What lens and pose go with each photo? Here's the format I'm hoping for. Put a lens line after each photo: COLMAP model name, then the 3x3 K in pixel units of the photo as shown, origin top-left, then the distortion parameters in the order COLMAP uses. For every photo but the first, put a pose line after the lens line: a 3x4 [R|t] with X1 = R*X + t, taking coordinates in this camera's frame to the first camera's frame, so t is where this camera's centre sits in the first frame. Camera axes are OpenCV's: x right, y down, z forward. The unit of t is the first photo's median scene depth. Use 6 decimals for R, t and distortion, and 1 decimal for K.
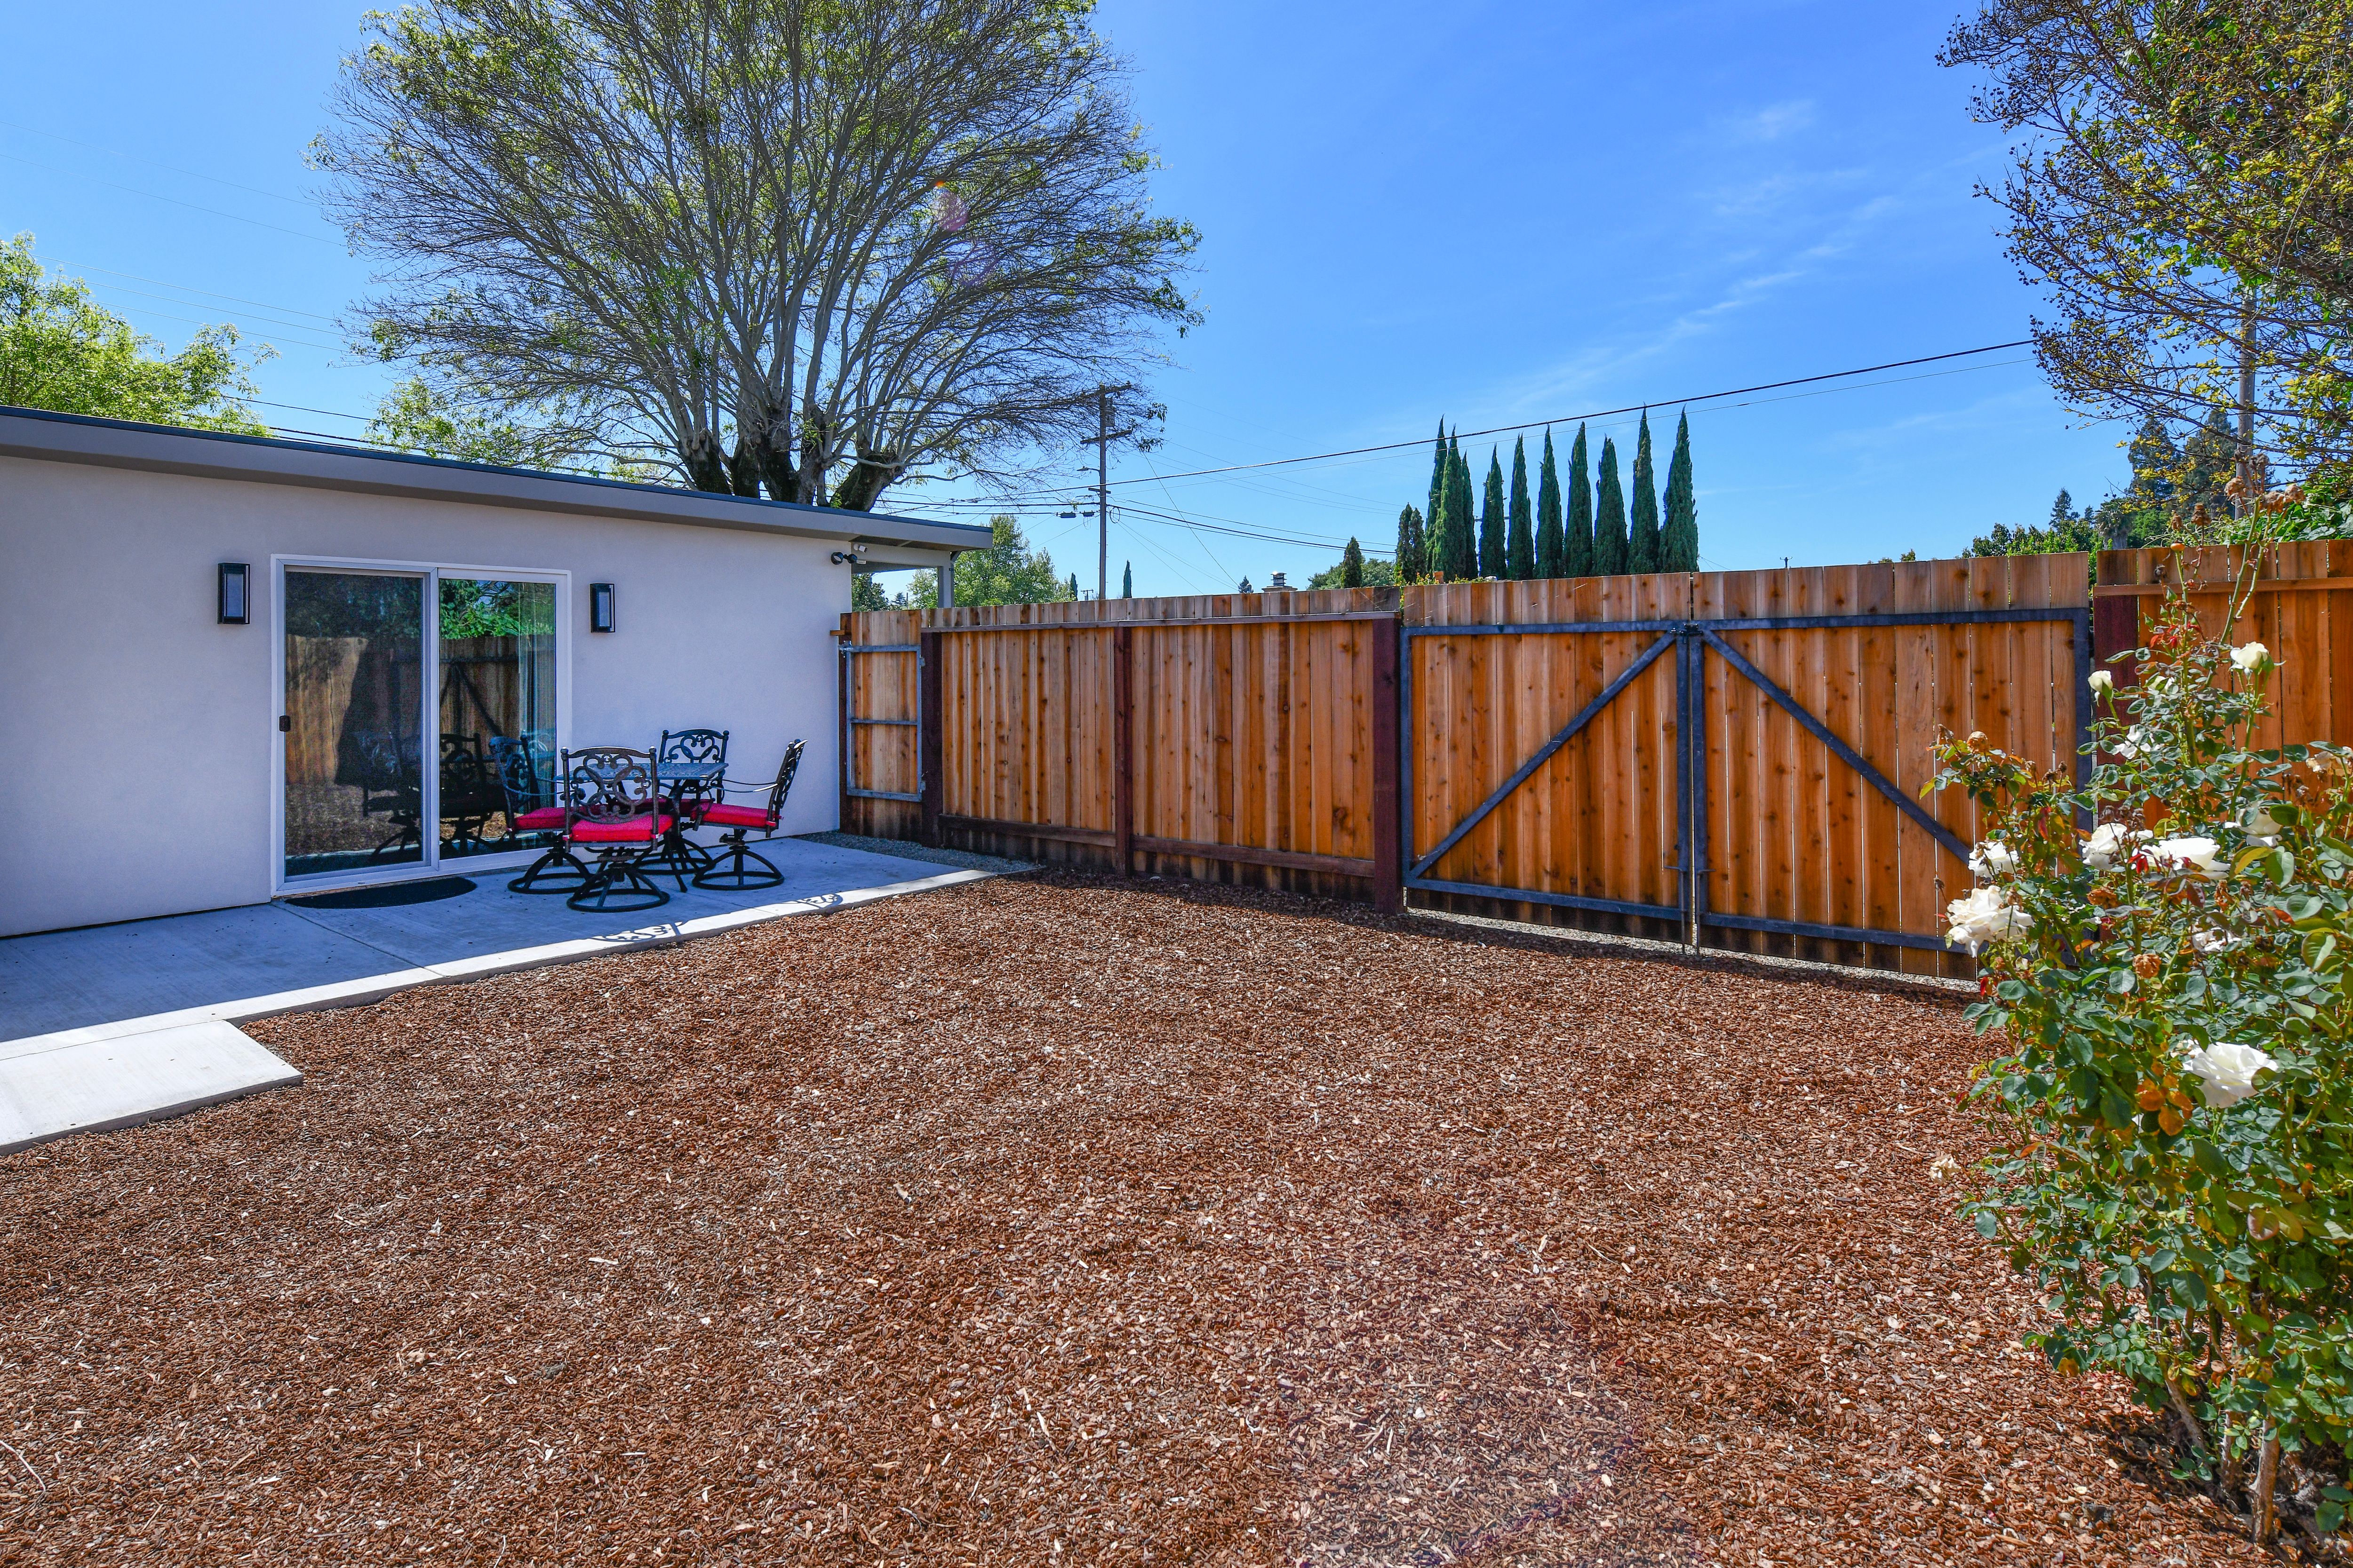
lens RADIAL K [[1224.3, 0, 1118.9], [0, 1224.3, 656.7], [0, 0, 1]] dist [-0.001137, -0.000690]
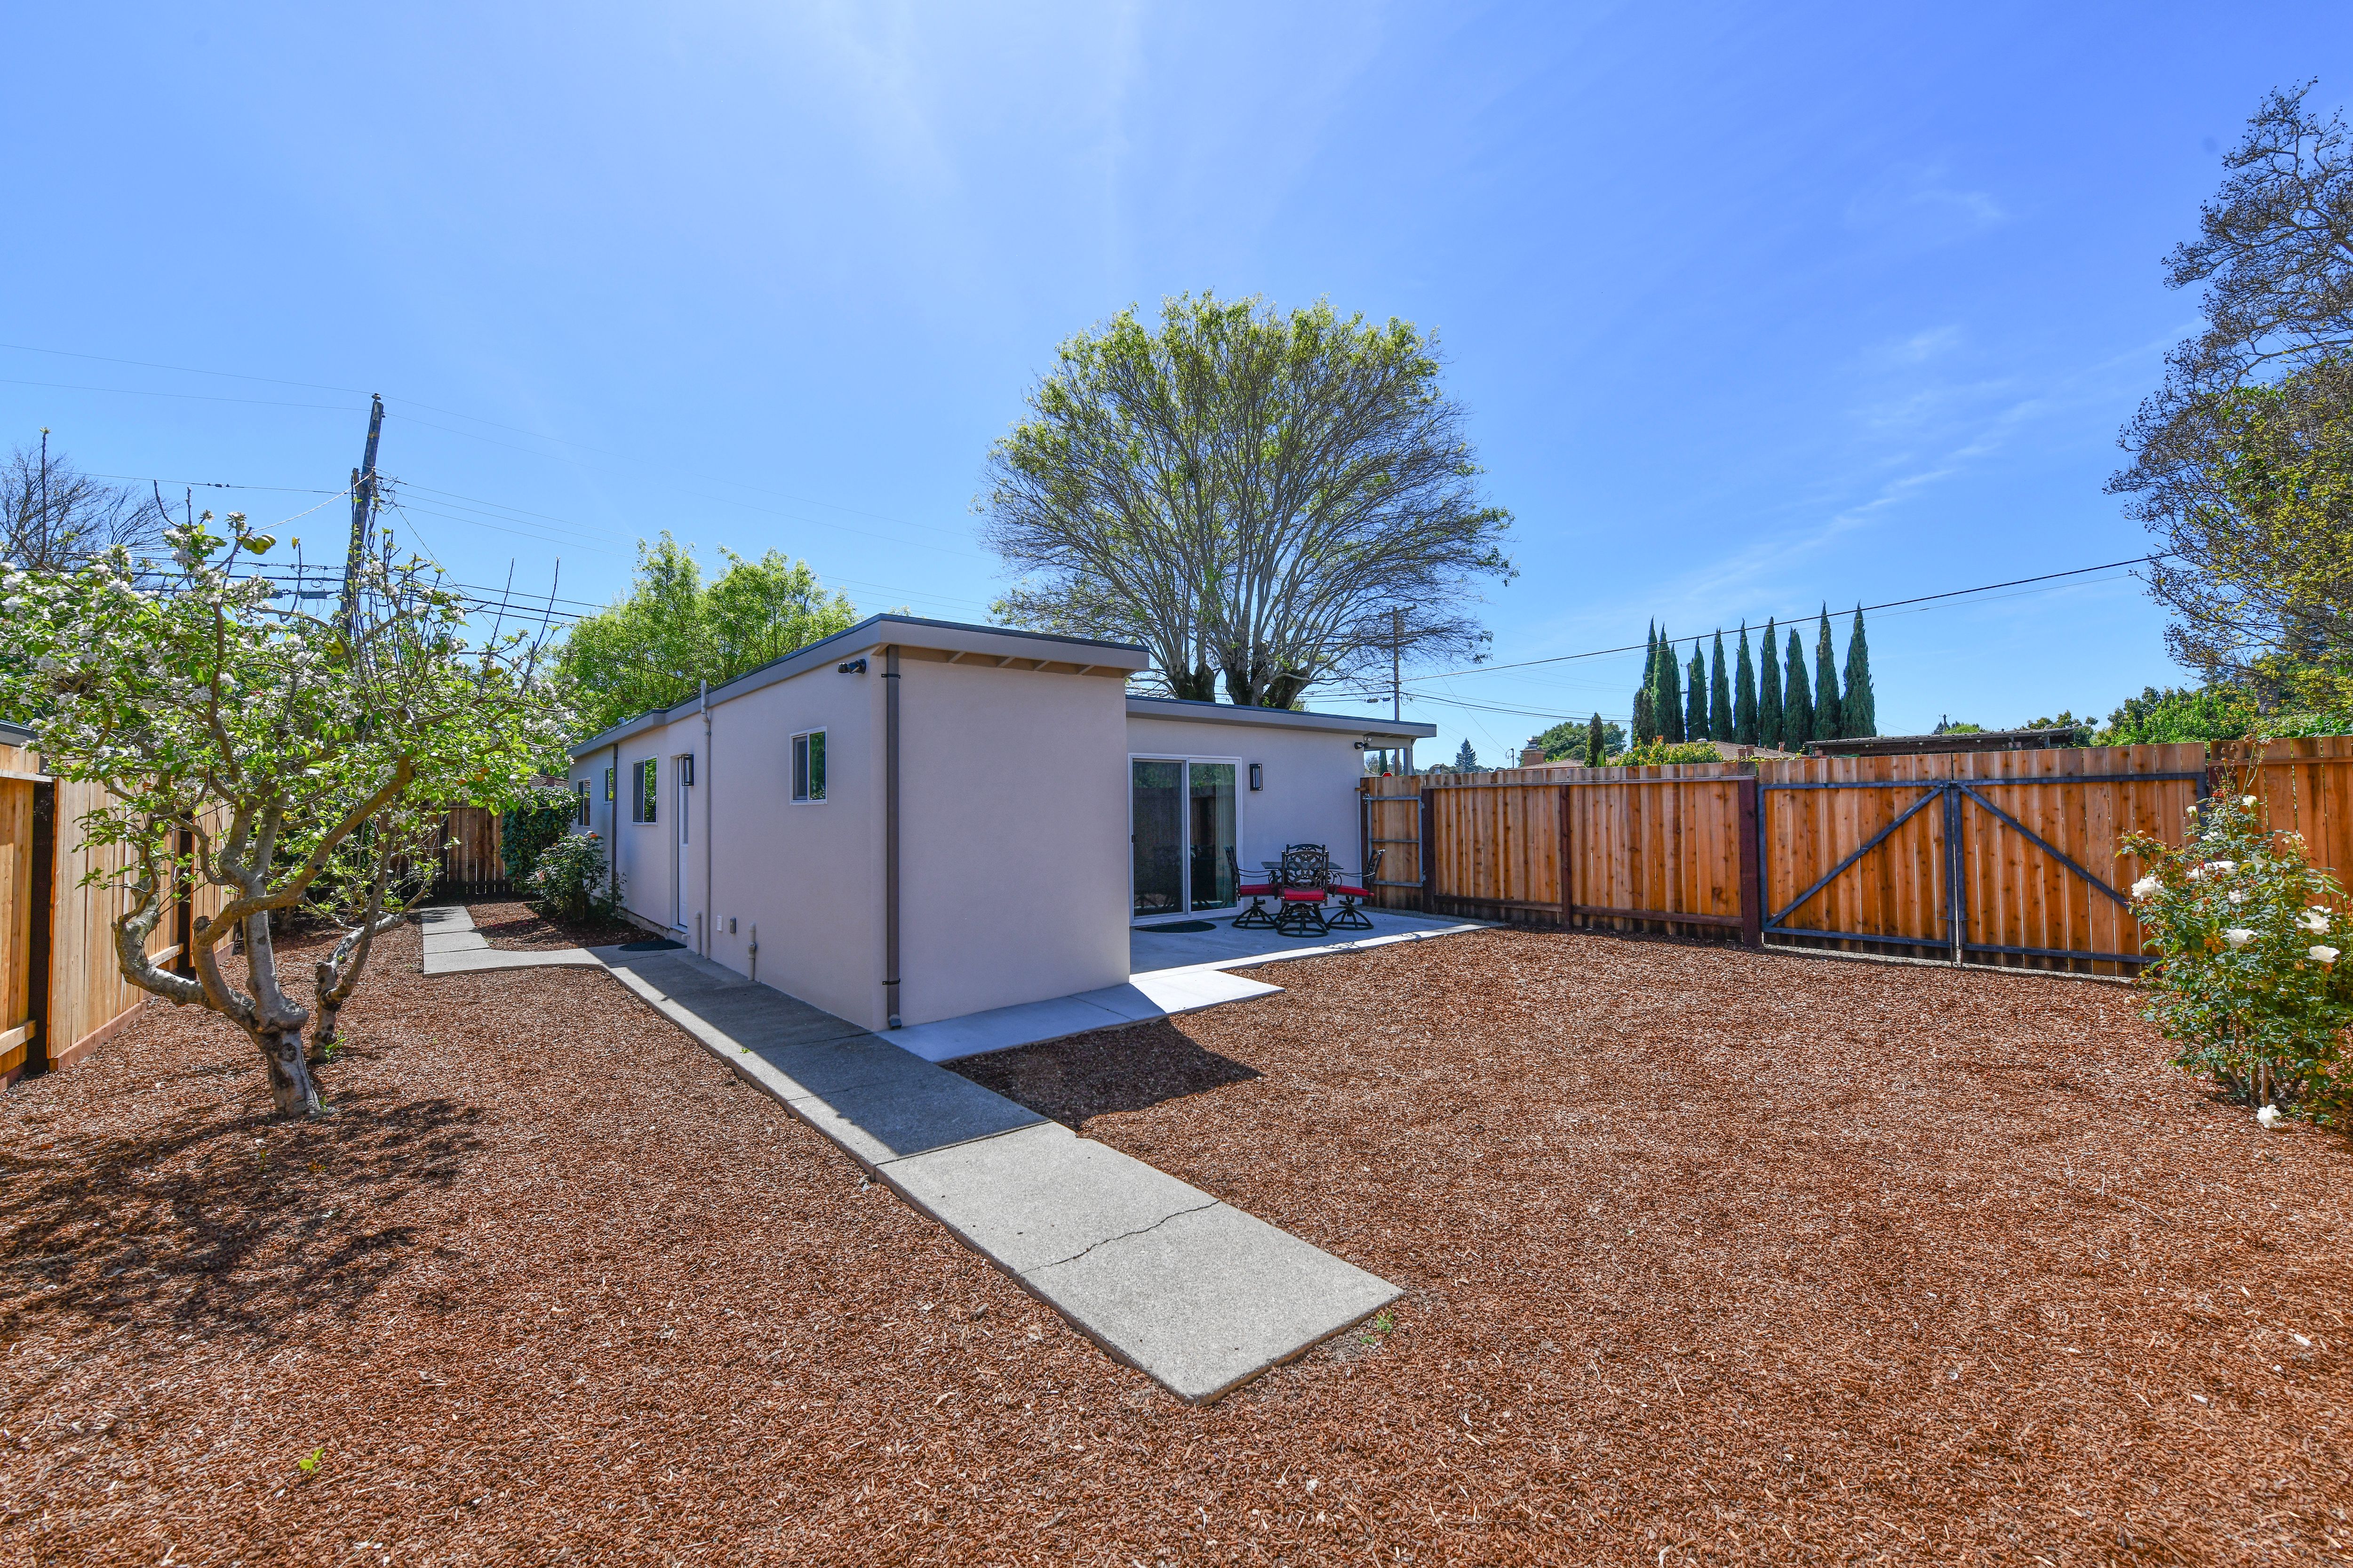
lens RADIAL K [[930.9, 0, 1176.5], [0, 930.9, 784.0], [0, 0, 1]] dist [-0.000346, -0.007038]
pose [[0.981992, -0.009584, -0.188677, -0.313219], [0.006002, 0.999791, -0.019548, -0.003333], [0.188825, 0.018063, 0.981845, -0.438387]]
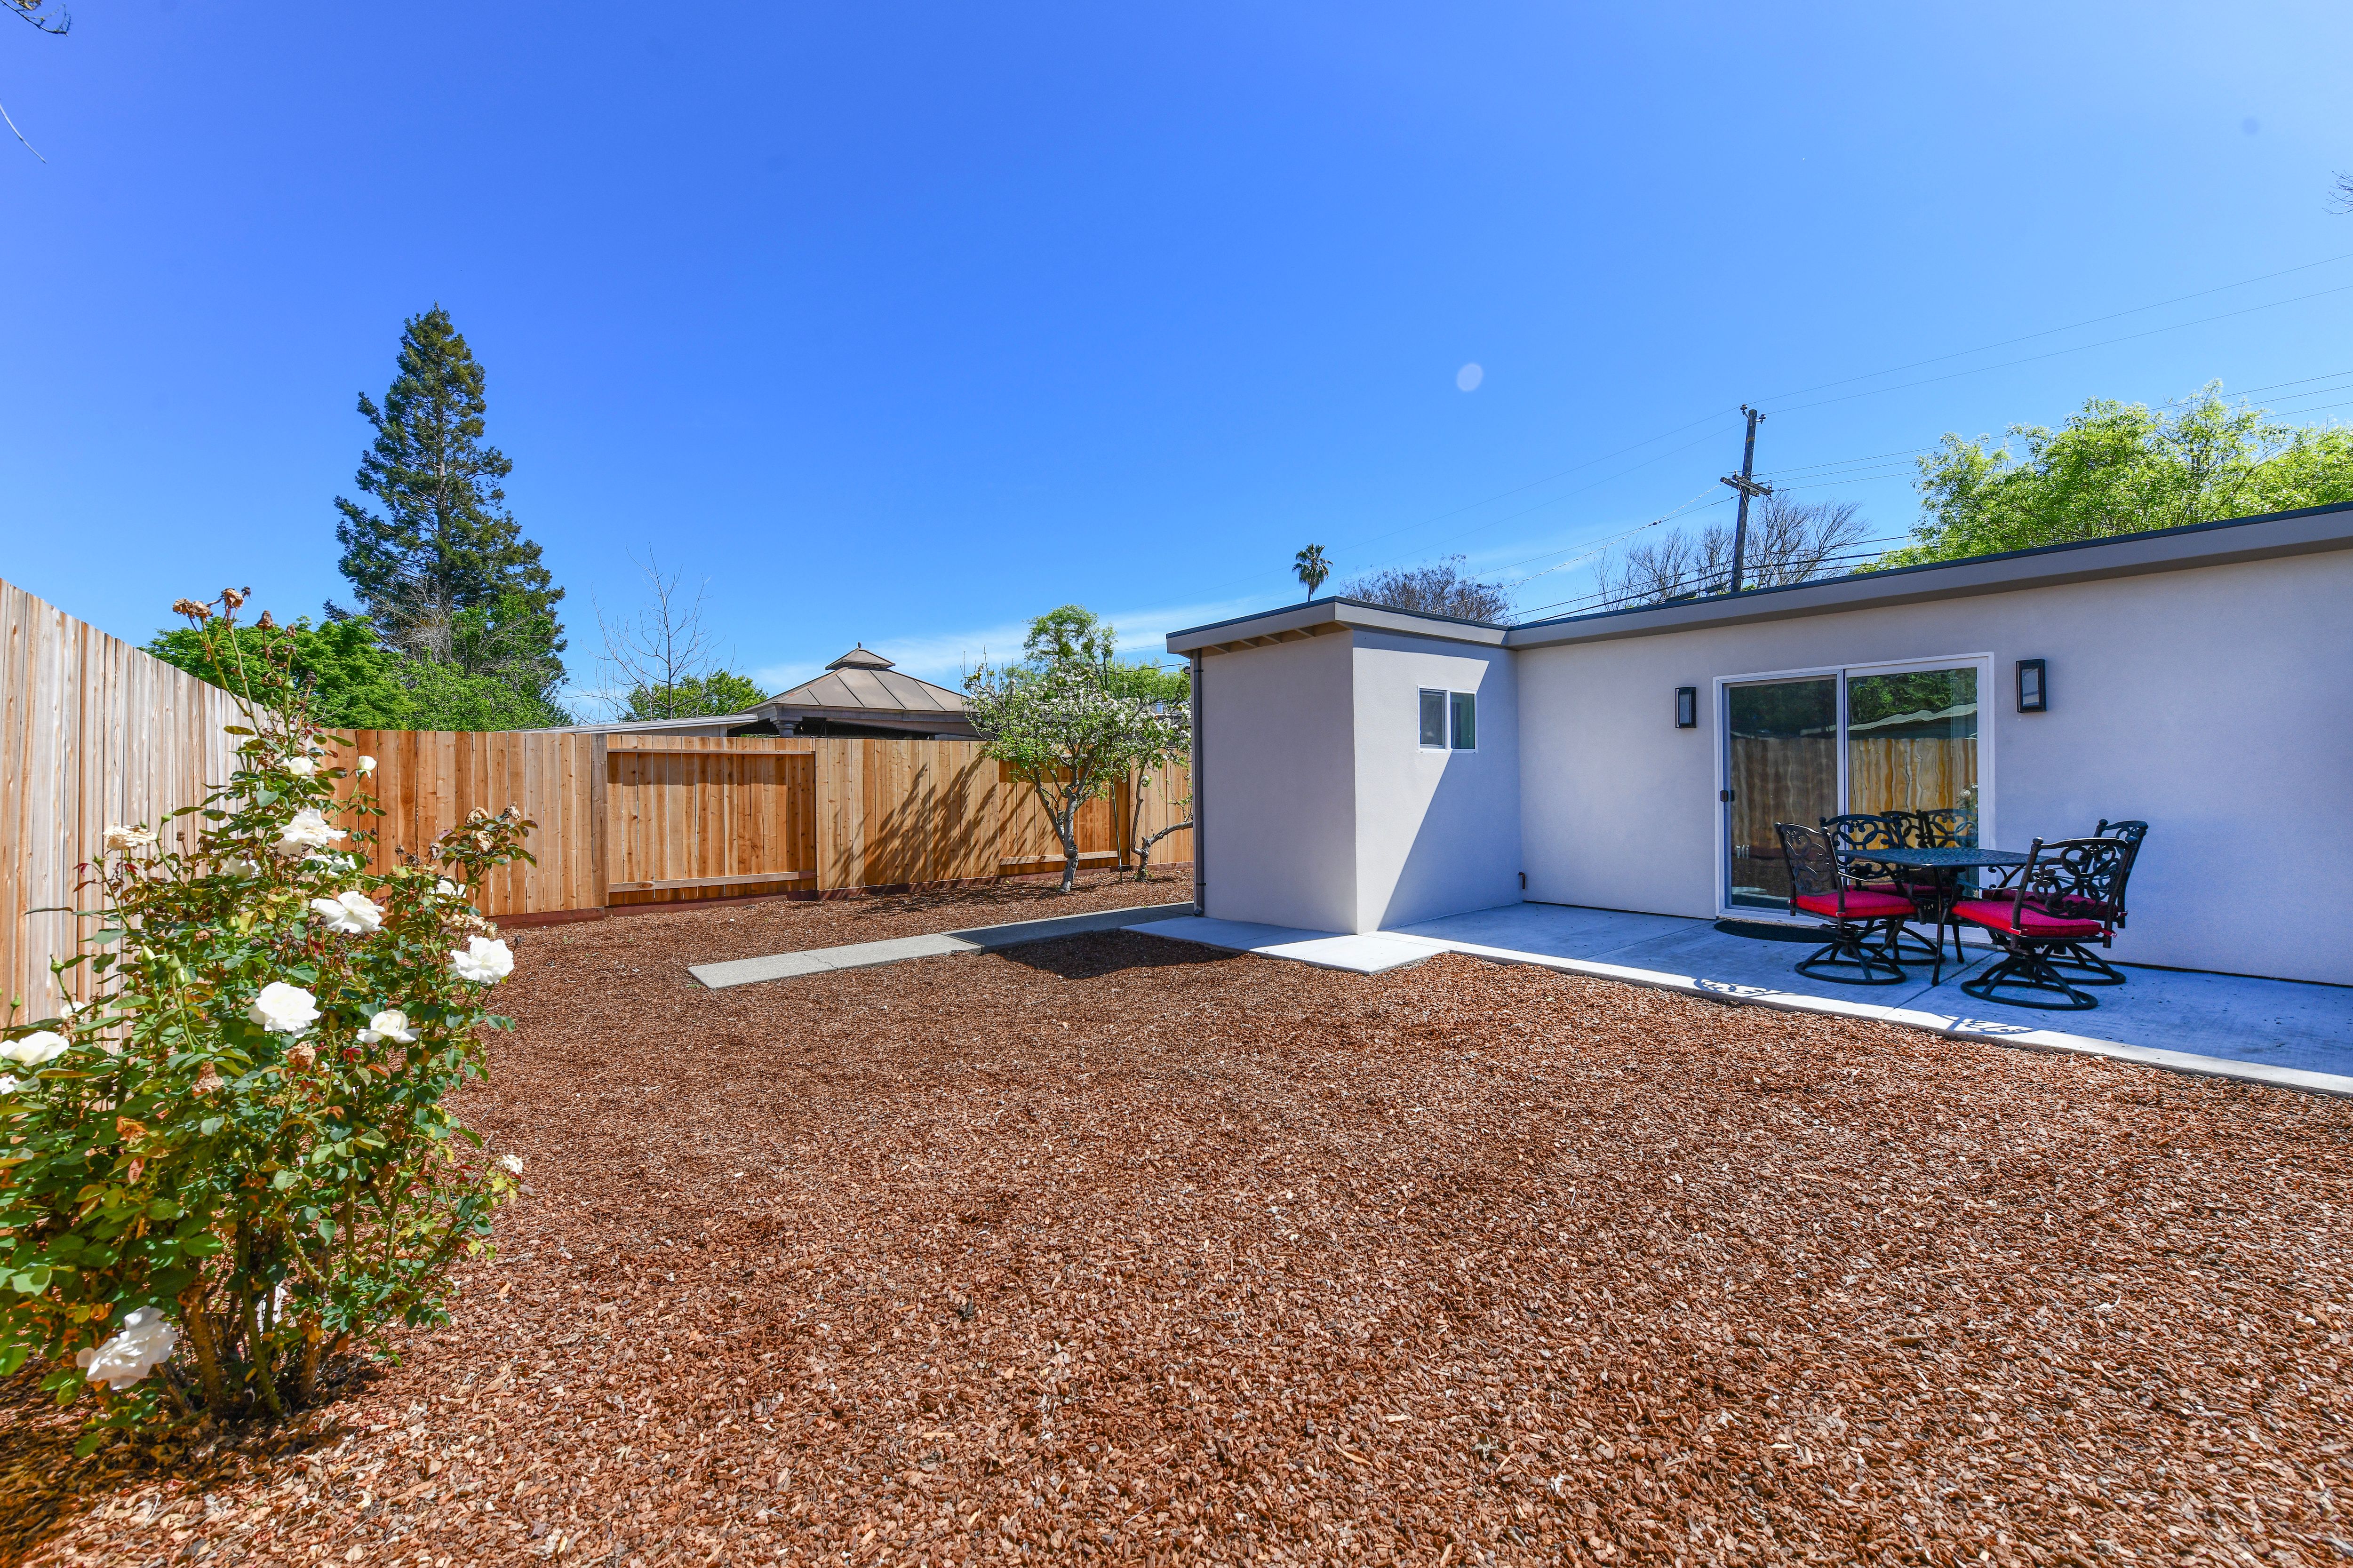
lens RADIAL K [[945.8, 0, 1180.2], [0, 945.8, 772.5], [0, 0, 1]] dist [0.001507, 0.000109]
pose [[-0.180970, 0.001020, -0.983488, 0.472073], [0.027183, 0.999623, -0.003966, 0.013659], [0.983113, -0.027452, -0.180930, 0.549326]]
